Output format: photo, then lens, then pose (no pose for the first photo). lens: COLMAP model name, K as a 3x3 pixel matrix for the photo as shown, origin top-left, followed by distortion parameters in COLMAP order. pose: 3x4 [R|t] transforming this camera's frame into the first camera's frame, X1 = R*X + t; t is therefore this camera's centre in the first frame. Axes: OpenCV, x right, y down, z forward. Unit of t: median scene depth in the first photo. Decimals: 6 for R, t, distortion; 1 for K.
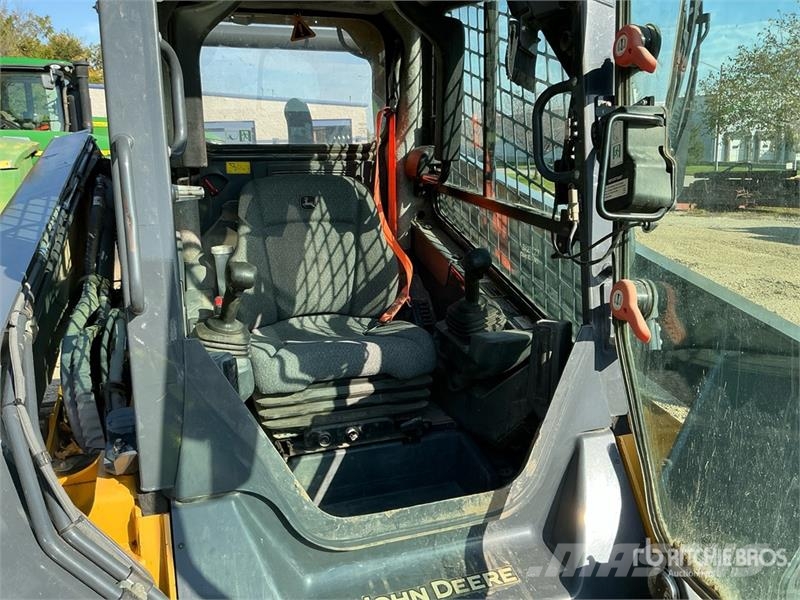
lens RADIAL K [[660.2, 0, 402.3], [0, 660.2, 288.7], [0, 0, 1]] dist [0.055257, -0.087613]
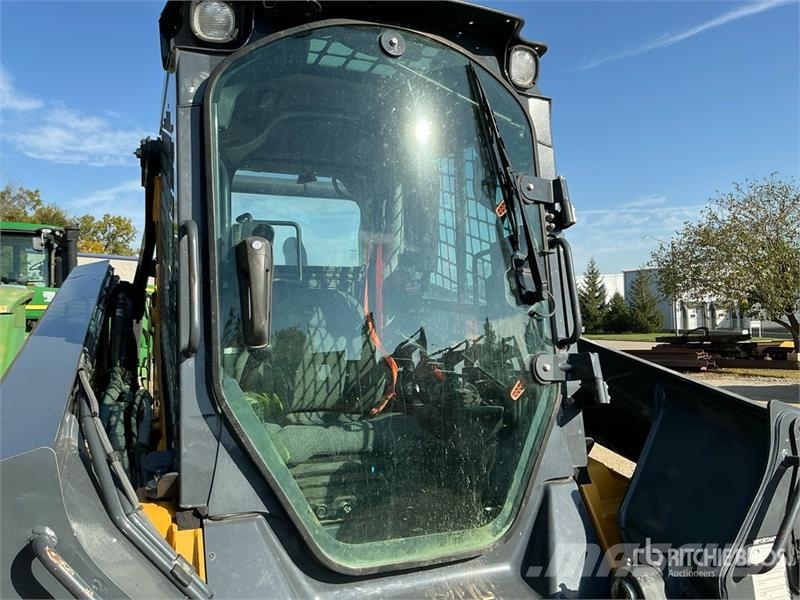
lens RADIAL K [[660.2, 0, 402.0], [0, 660.2, 293.6], [0, 0, 1]] dist [0.055257, -0.087613]
pose [[0.999082, 0.003270, 0.042703, -0.026005], [0.007071, 0.970799, -0.239792, 0.115443], [-0.042240, 0.239874, 0.969885, -0.131807]]
